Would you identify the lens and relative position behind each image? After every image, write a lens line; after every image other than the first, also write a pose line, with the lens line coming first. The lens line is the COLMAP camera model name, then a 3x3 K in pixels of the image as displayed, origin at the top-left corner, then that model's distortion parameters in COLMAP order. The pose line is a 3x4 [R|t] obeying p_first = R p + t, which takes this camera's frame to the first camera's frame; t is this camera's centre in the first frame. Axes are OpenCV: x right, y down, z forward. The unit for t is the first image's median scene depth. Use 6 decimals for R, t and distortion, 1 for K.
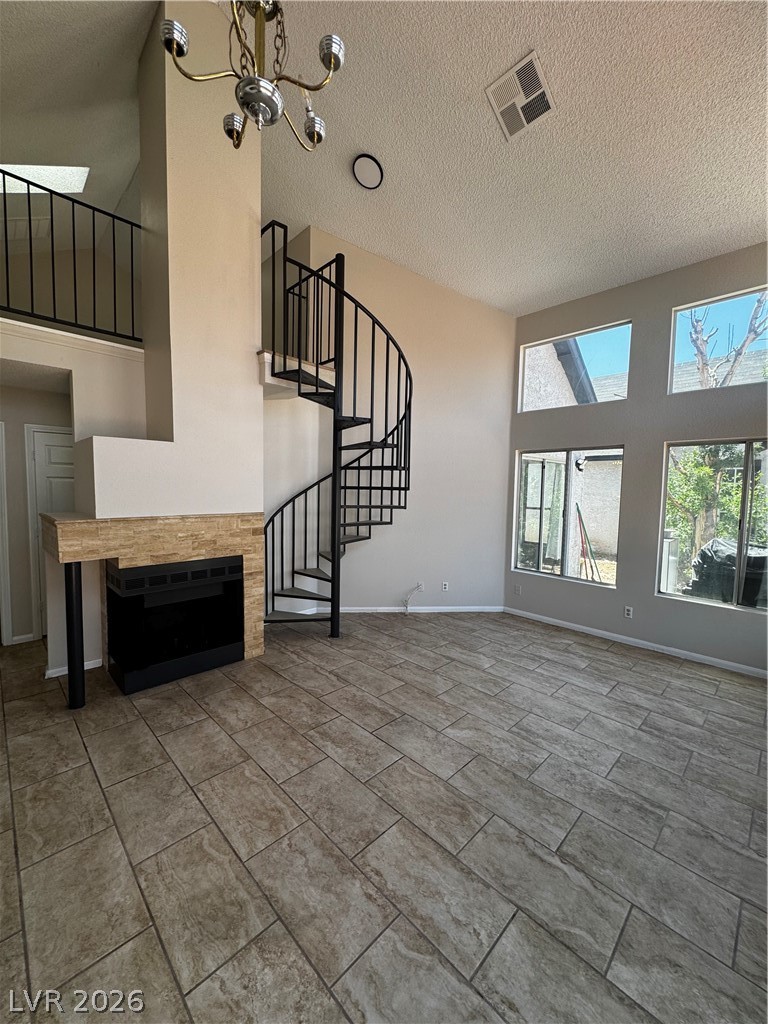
lens RADIAL K [[407.6, 0, 382.7], [0, 407.6, 514.3], [0, 0, 1]] dist [-0.003997, 0.001236]
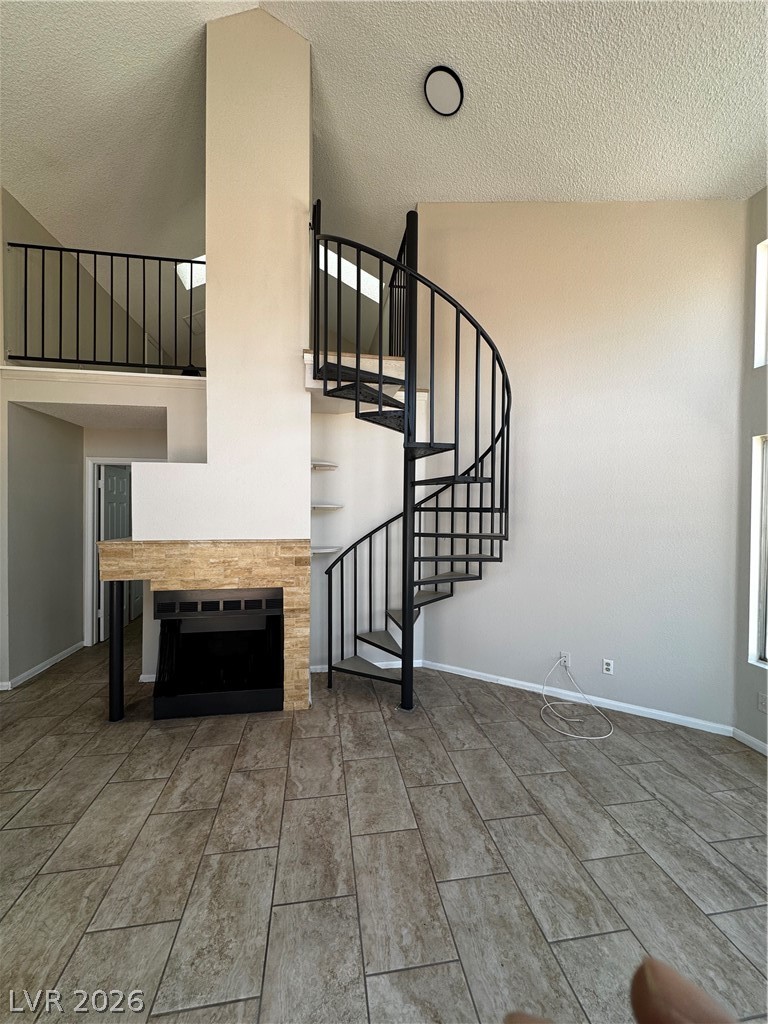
lens RADIAL K [[407.6, 0, 383.0], [0, 407.6, 512.6], [0, 0, 1]] dist [-0.003997, 0.001236]
pose [[0.815880, -0.006270, -0.578187, 0.360456], [-0.030589, 0.998073, -0.053987, -0.020808], [0.577411, 0.061733, 0.814116, 0.435402]]
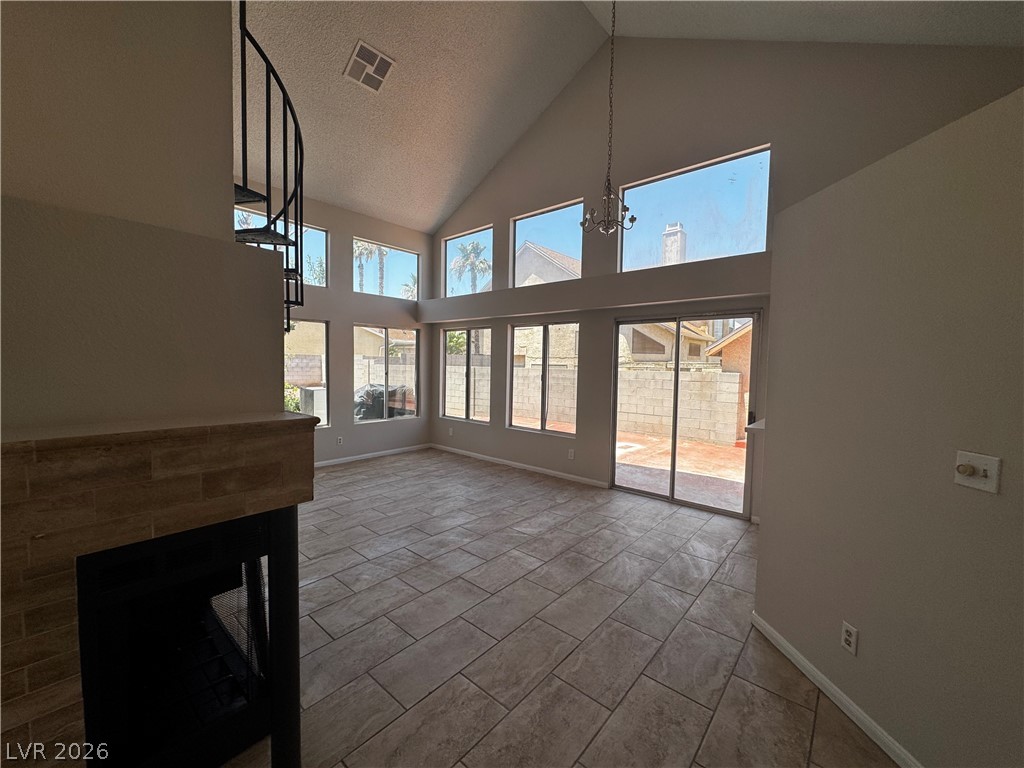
lens RADIAL K [[407.6, 0, 513.8], [0, 407.6, 387.4], [0, 0, 1]] dist [-0.003997, 0.001236]
pose [[-0.081567, -0.078686, 0.993557, -1.050876], [0.046706, 0.995482, 0.082673, -0.040854], [-0.995573, 0.053148, -0.077523, 0.627991]]
